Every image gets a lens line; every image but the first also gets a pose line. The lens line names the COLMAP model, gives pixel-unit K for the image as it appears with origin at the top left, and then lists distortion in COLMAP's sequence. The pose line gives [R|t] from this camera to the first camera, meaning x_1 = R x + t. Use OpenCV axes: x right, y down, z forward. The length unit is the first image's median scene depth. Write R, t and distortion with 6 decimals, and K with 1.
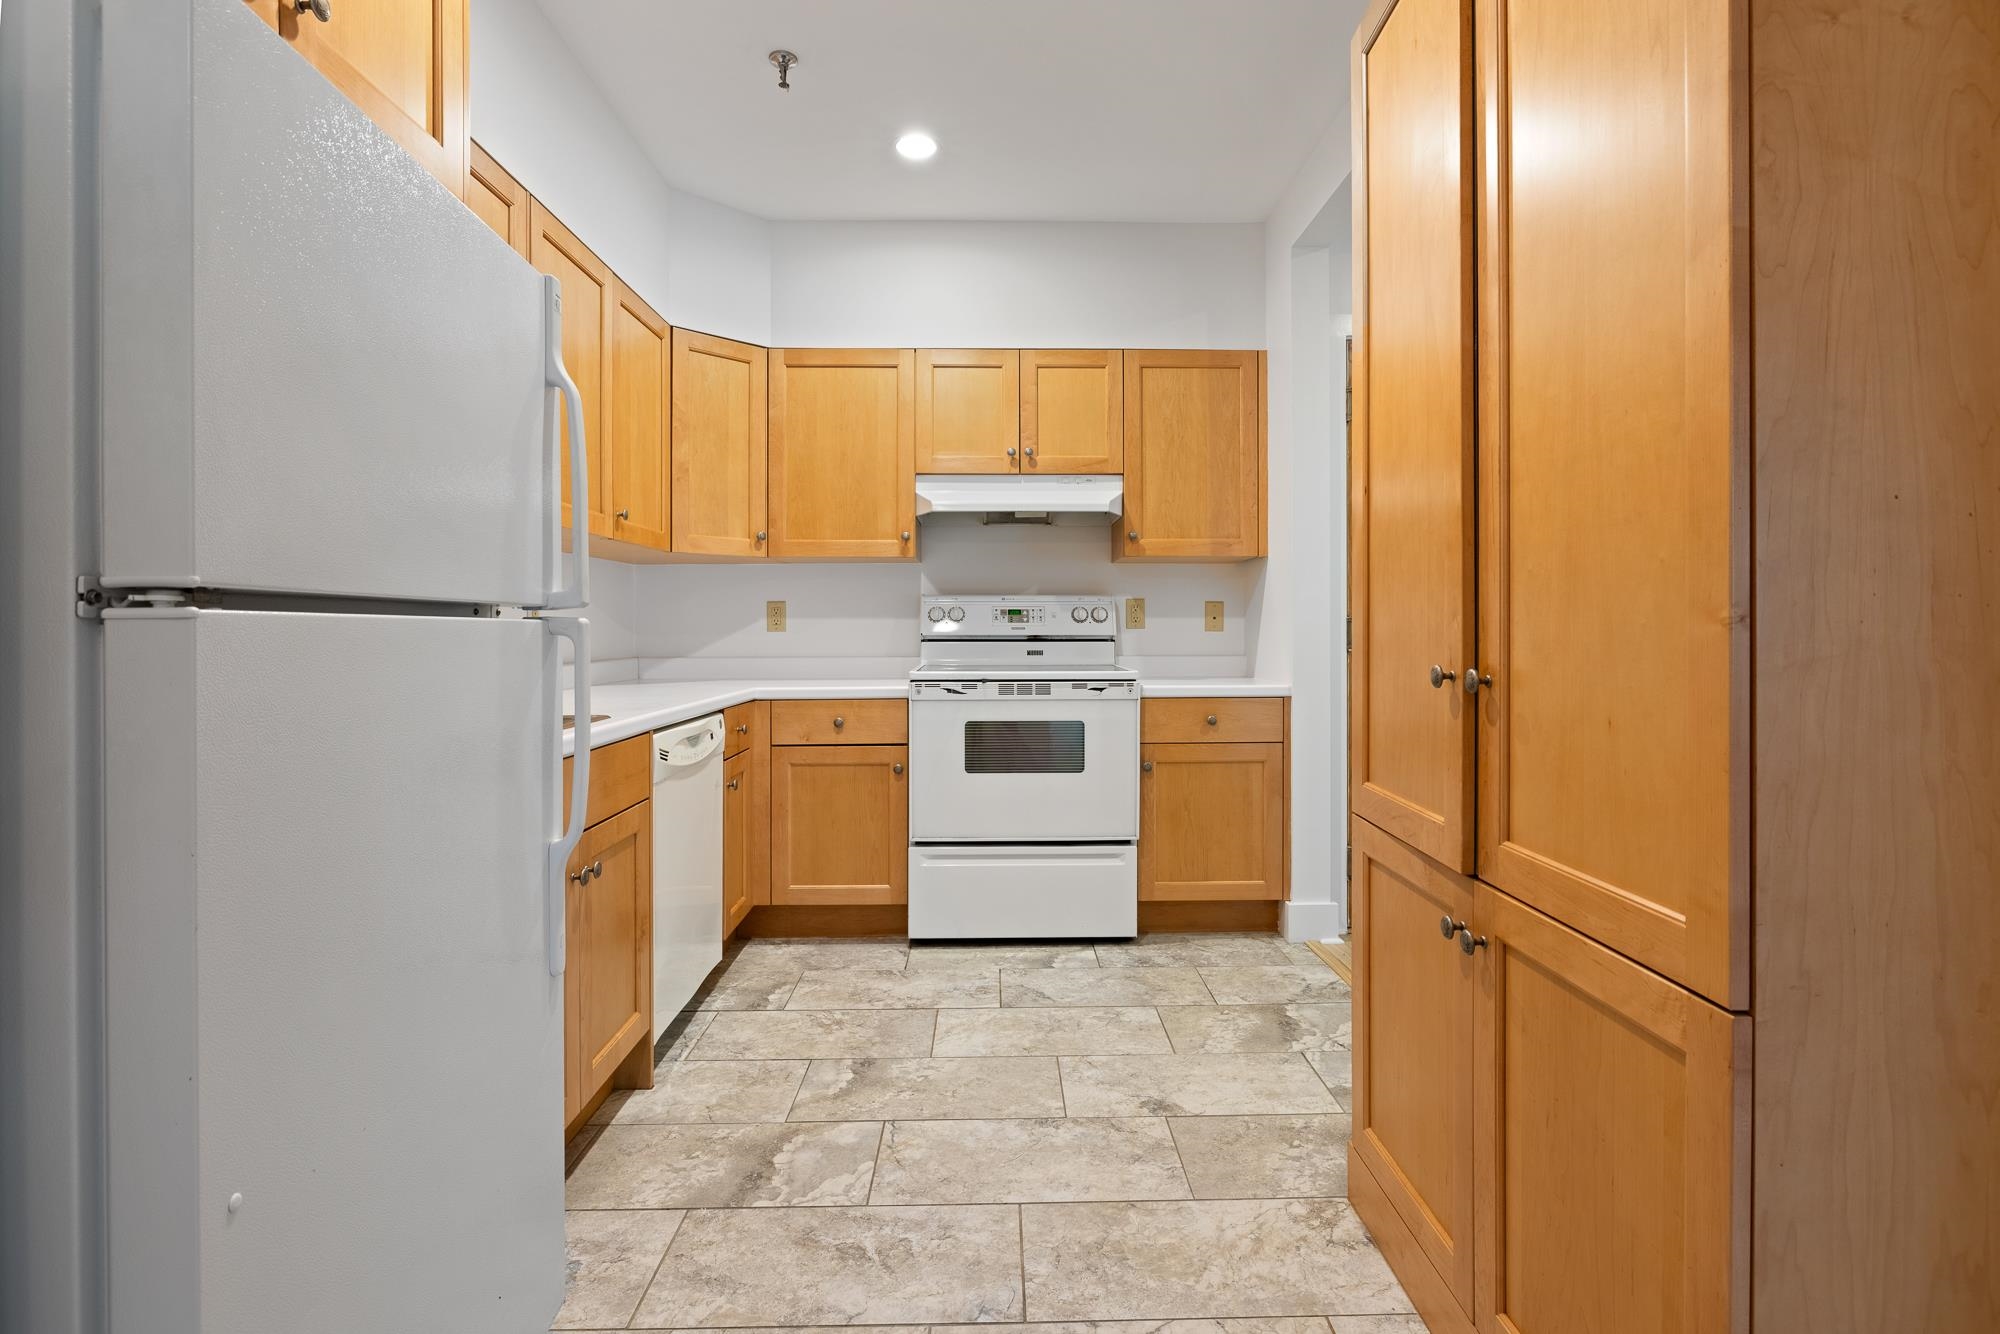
lens RADIAL K [[963.4, 0, 1004.3], [0, 963.4, 621.8], [0, 0, 1]] dist [-0.007022, 0.000356]
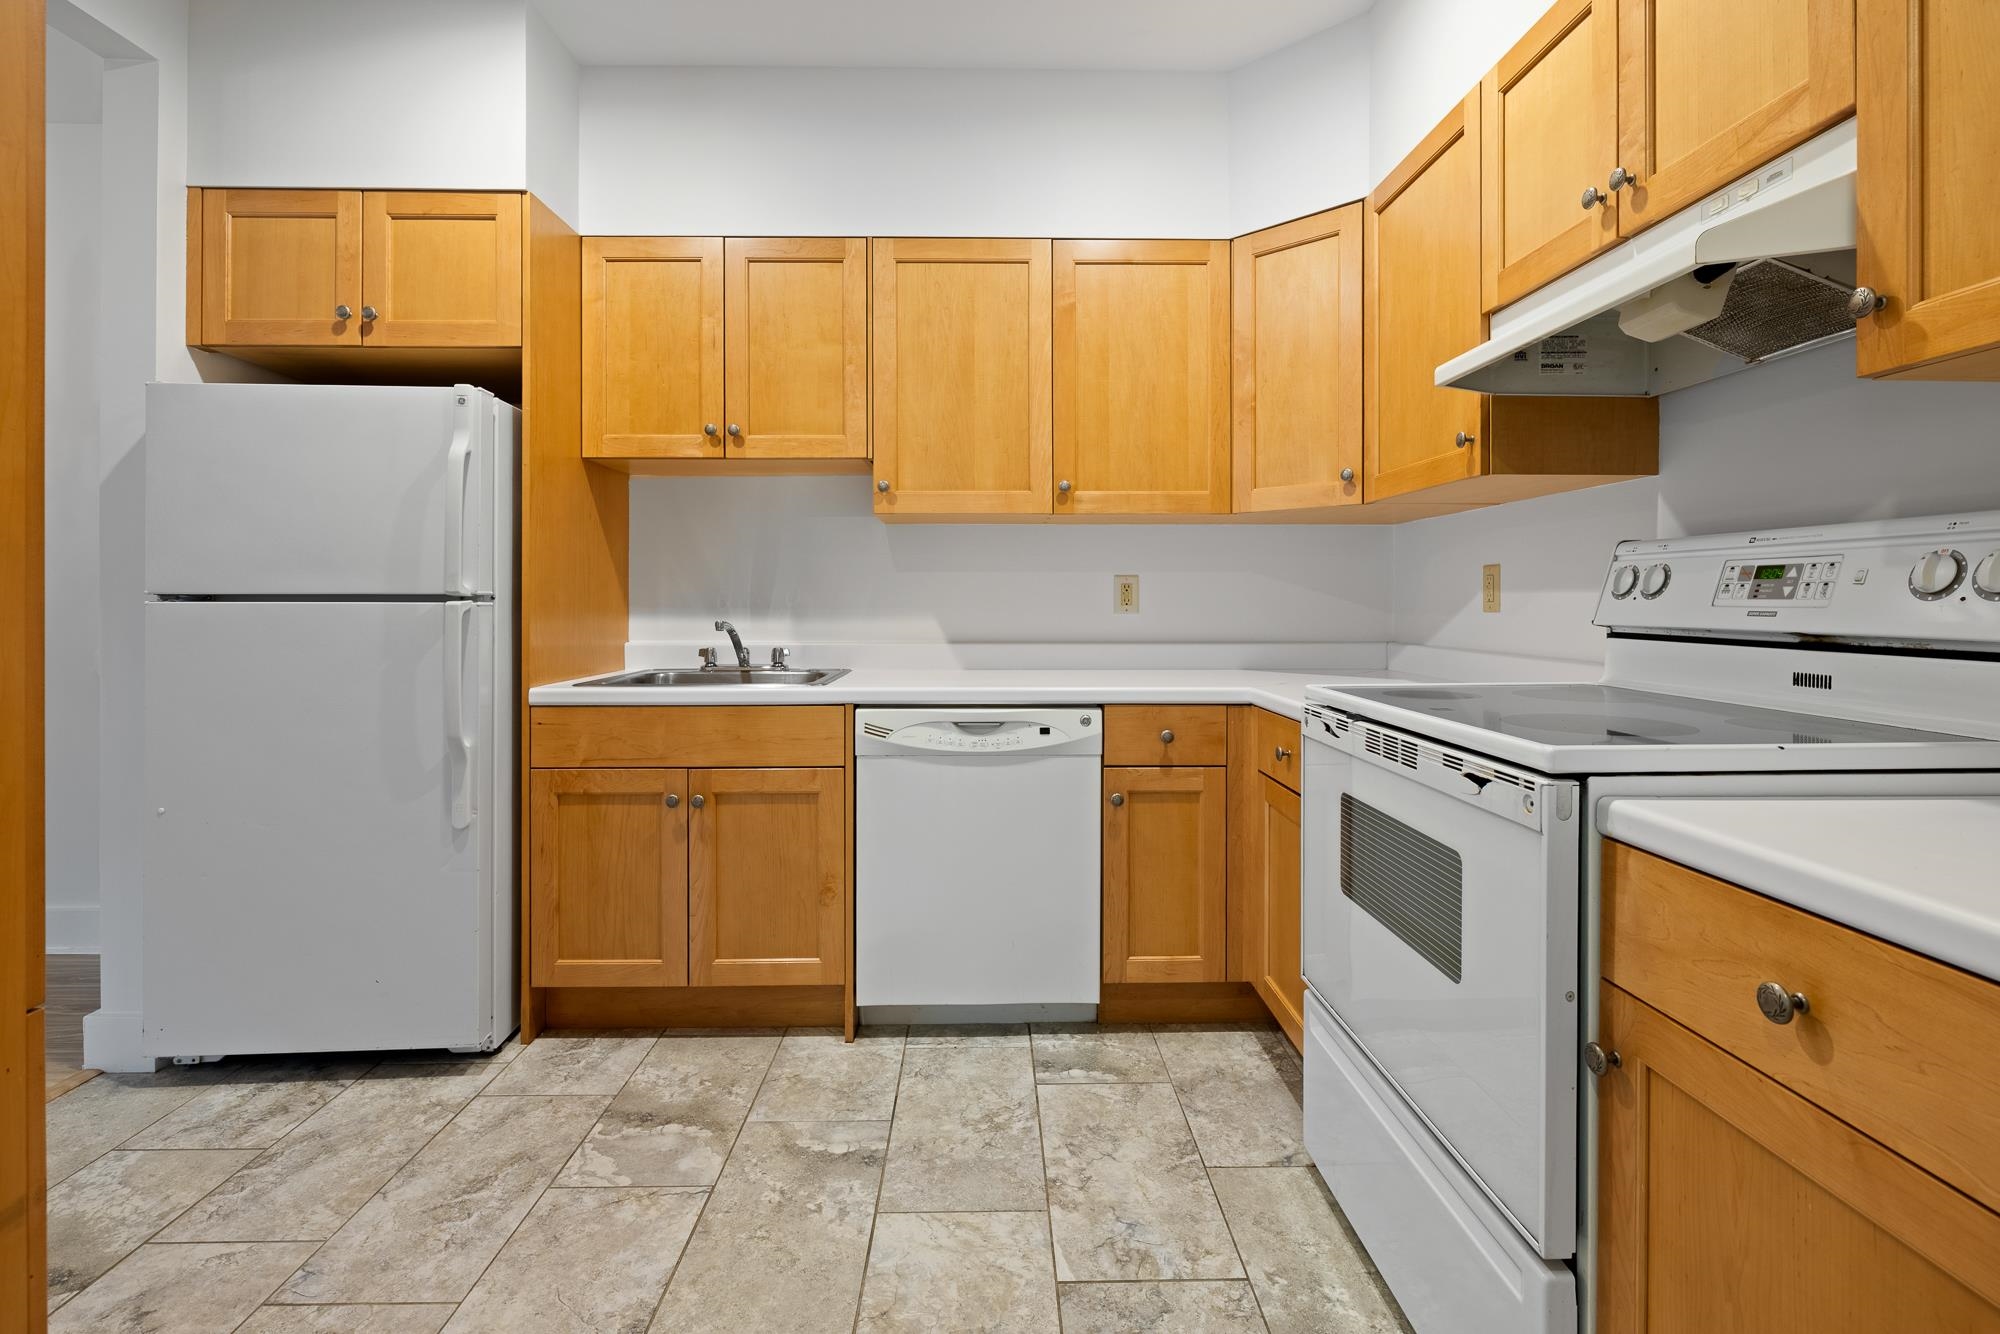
lens RADIAL K [[926.9, 0, 1005.5], [0, 926.9, 604.4], [0, 0, 1]] dist [-0.001108, -0.001181]
pose [[0.005157, 0.007066, -0.999962, 0.537640], [0.006326, 0.999955, 0.007098, -0.002506], [0.999967, -0.006362, 0.005112, 0.967864]]
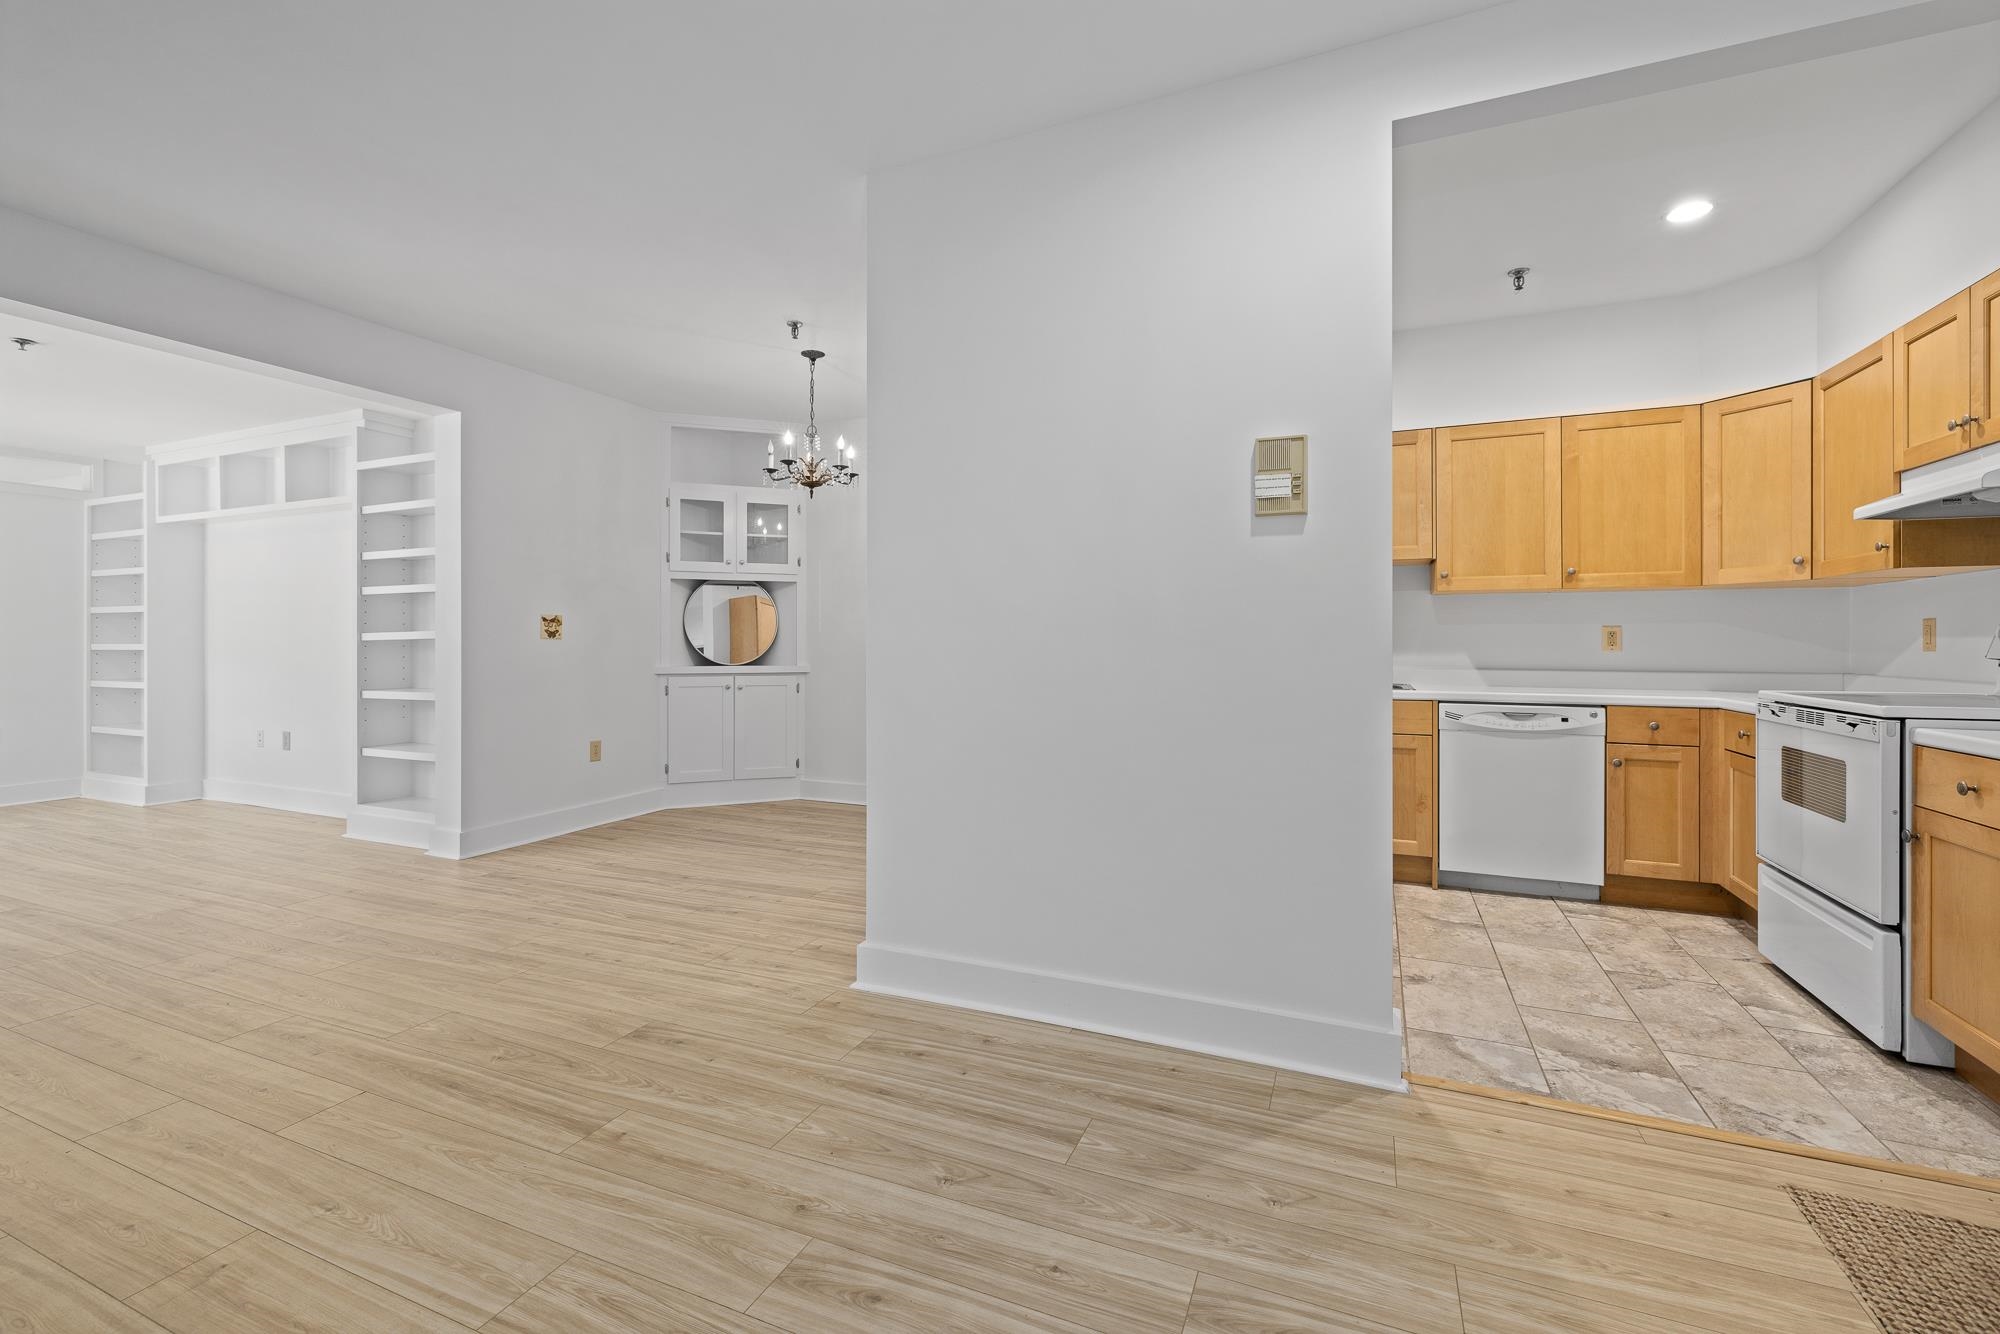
lens RADIAL K [[860.5, 0, 989.9], [0, 860.5, 643.3], [0, 0, 1]] dist [0.000313, -0.001220]
pose [[-0.419444, 0.004295, -0.907771, 1.267390], [0.006246, 0.999979, 0.001845, -0.006739], [0.907760, -0.004896, -0.419462, 0.759944]]
